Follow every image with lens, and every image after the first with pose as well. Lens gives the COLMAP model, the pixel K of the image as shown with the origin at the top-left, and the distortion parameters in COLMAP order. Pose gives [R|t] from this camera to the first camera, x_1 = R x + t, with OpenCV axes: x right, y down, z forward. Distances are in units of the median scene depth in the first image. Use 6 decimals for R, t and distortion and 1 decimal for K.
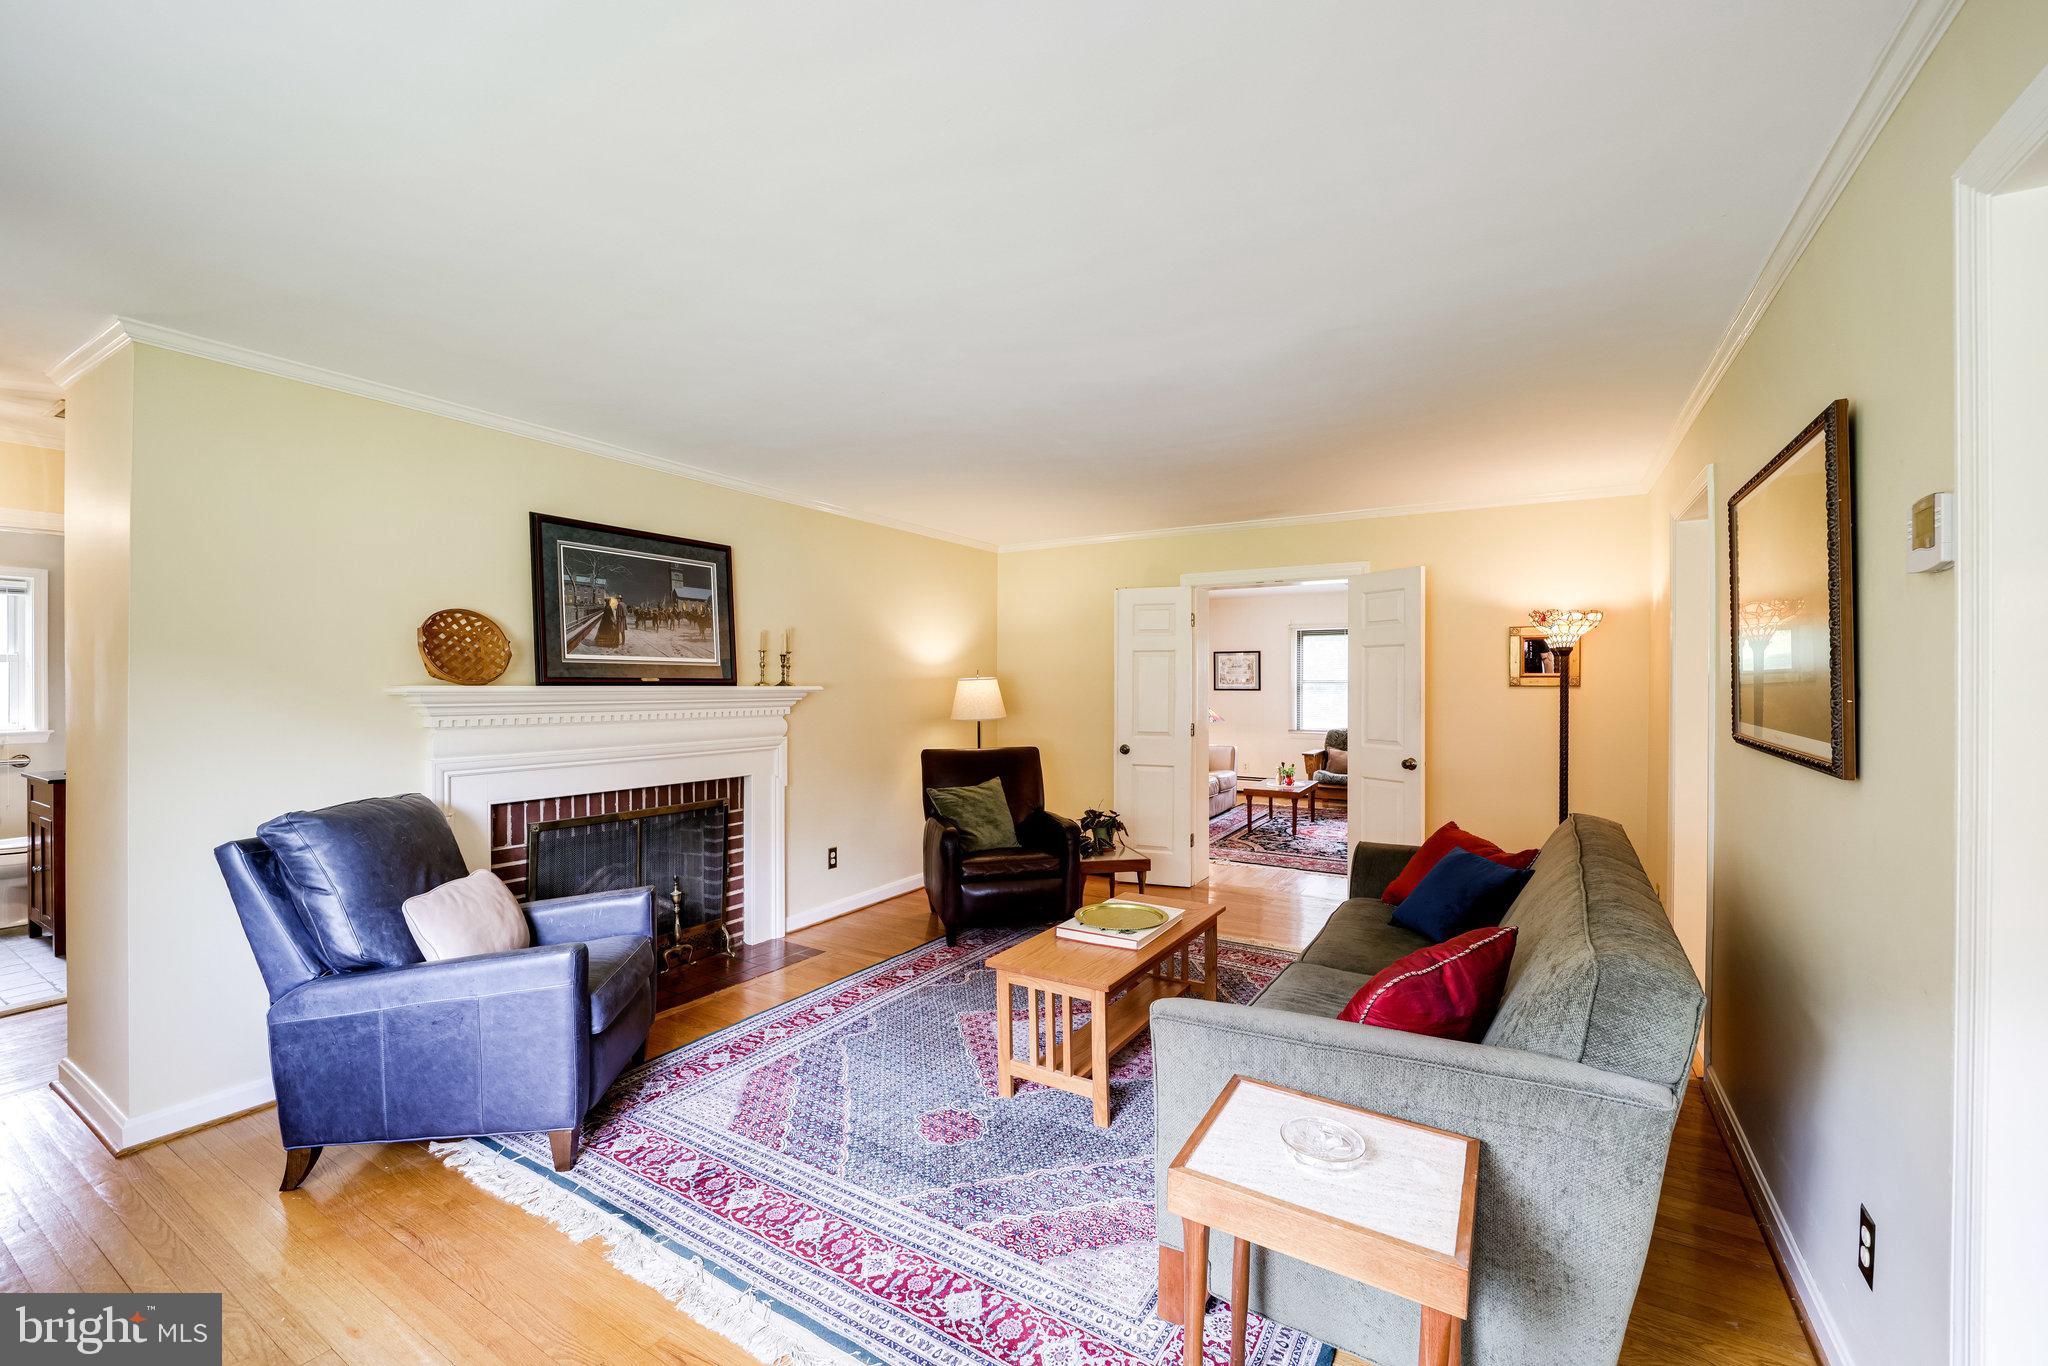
lens RADIAL K [[819.9, 0, 1024.0], [0, 819.9, 683.0], [0, 0, 1]] dist [0.000241, -0.010010]
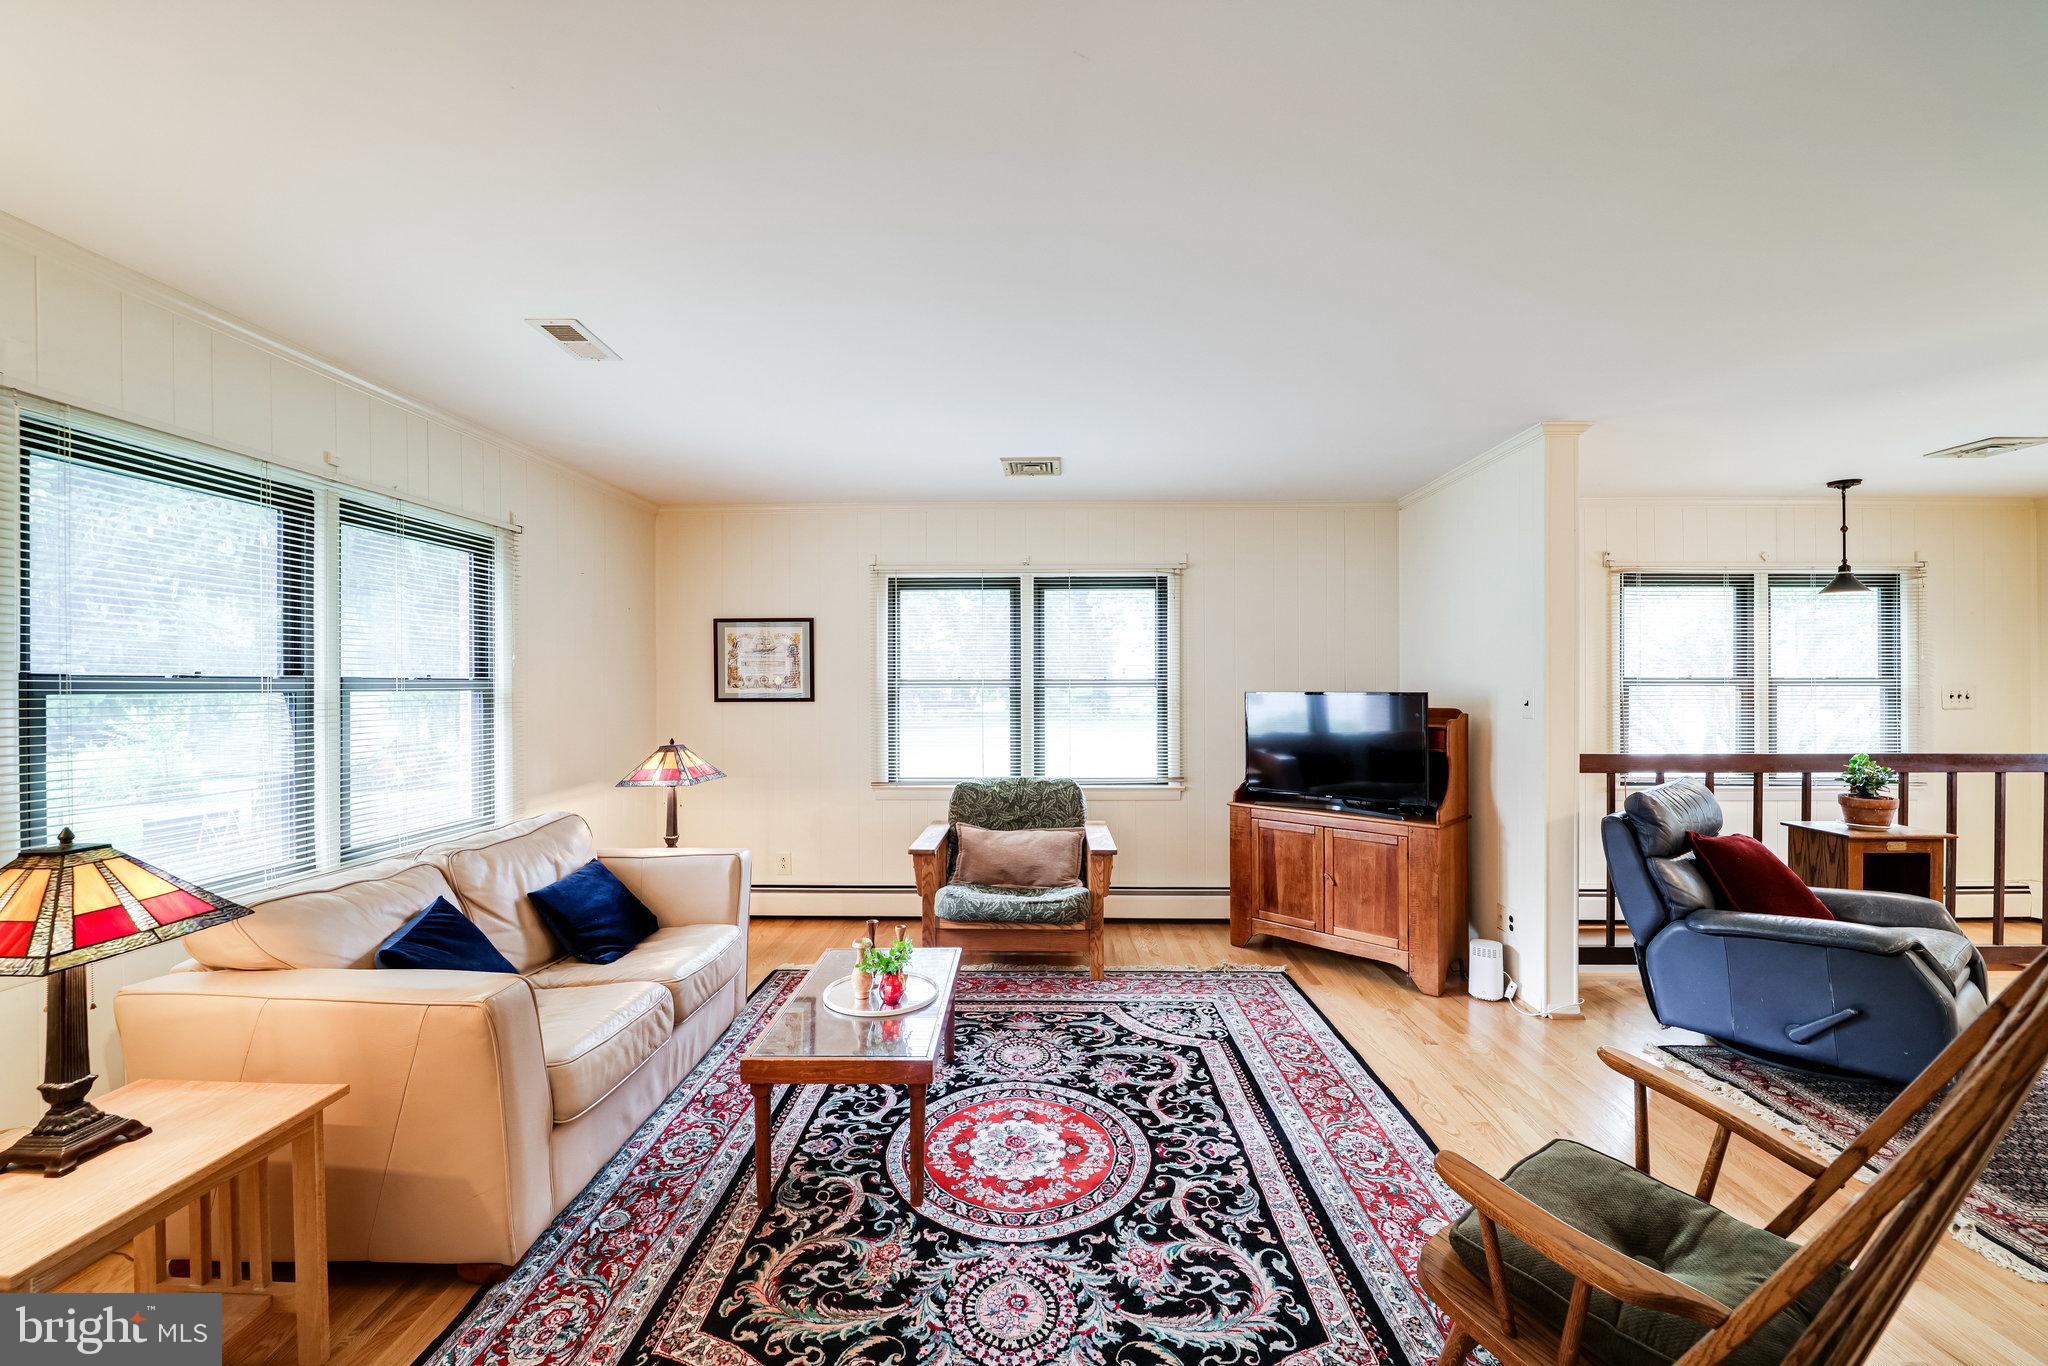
lens RADIAL K [[819.9, 0, 1024.0], [0, 819.9, 683.0], [0, 0, 1]] dist [0.000241, -0.010010]
pose [[0.866620, -0.003941, 0.498952, 0.157092], [0.004601, 0.999989, -0.000093, -0.001057], [-0.498947, 0.002376, 0.866629, 0.531094]]
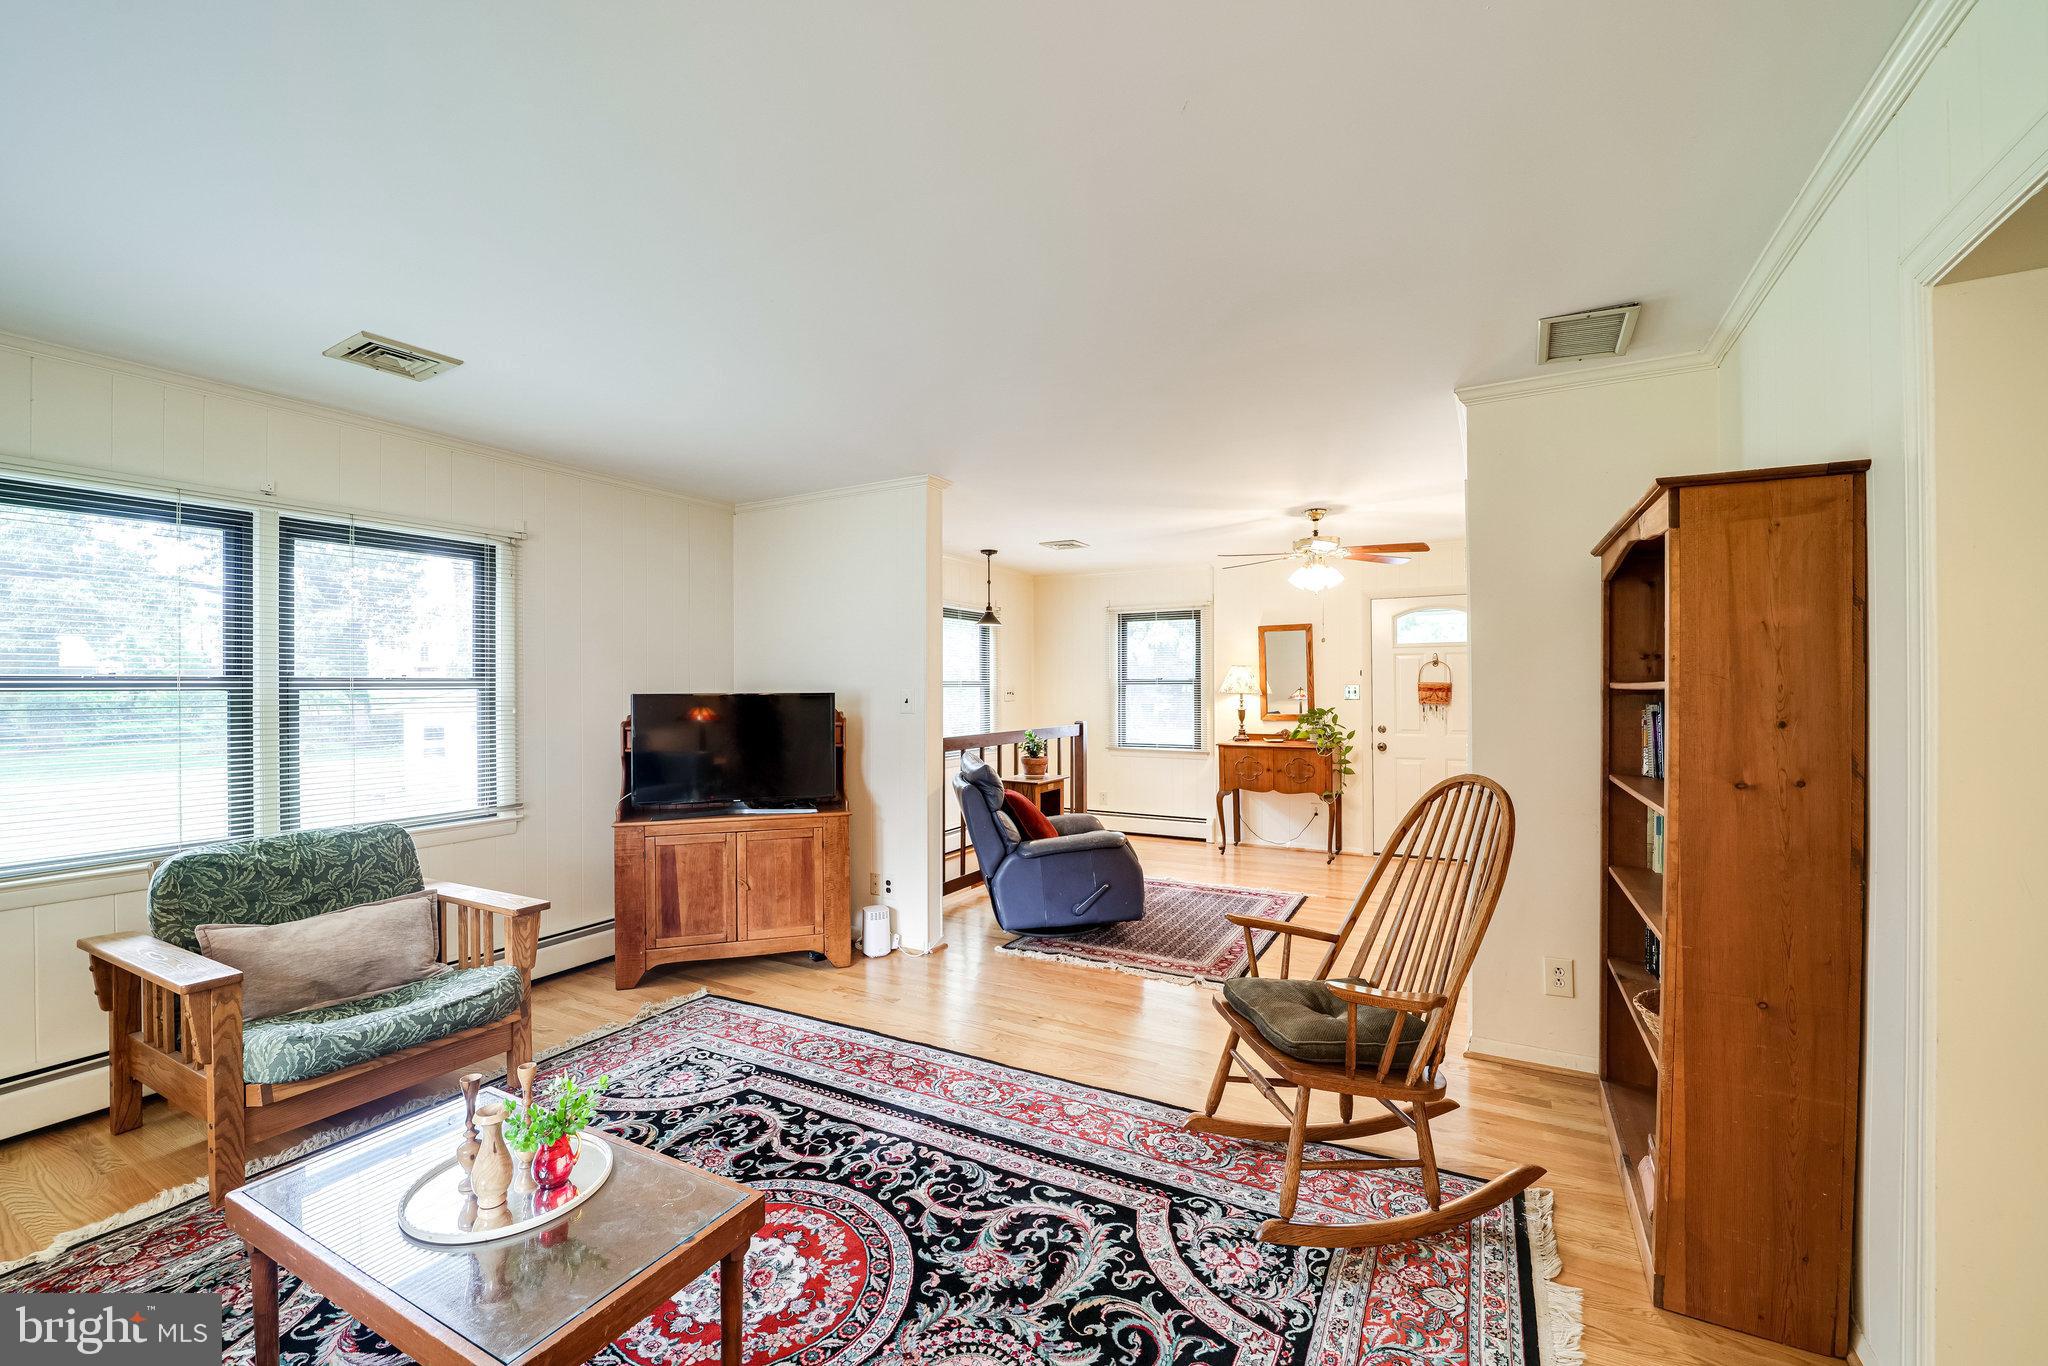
lens RADIAL K [[840.6, 0, 1024.4], [0, 840.6, 678.5], [0, 0, 1]] dist [0.001880, -0.010995]
pose [[-0.042979, 0.004955, 0.999064, 0.079309], [0.002825, 0.999984, -0.004838, -0.000669], [-0.999072, 0.002615, -0.042992, 0.684695]]
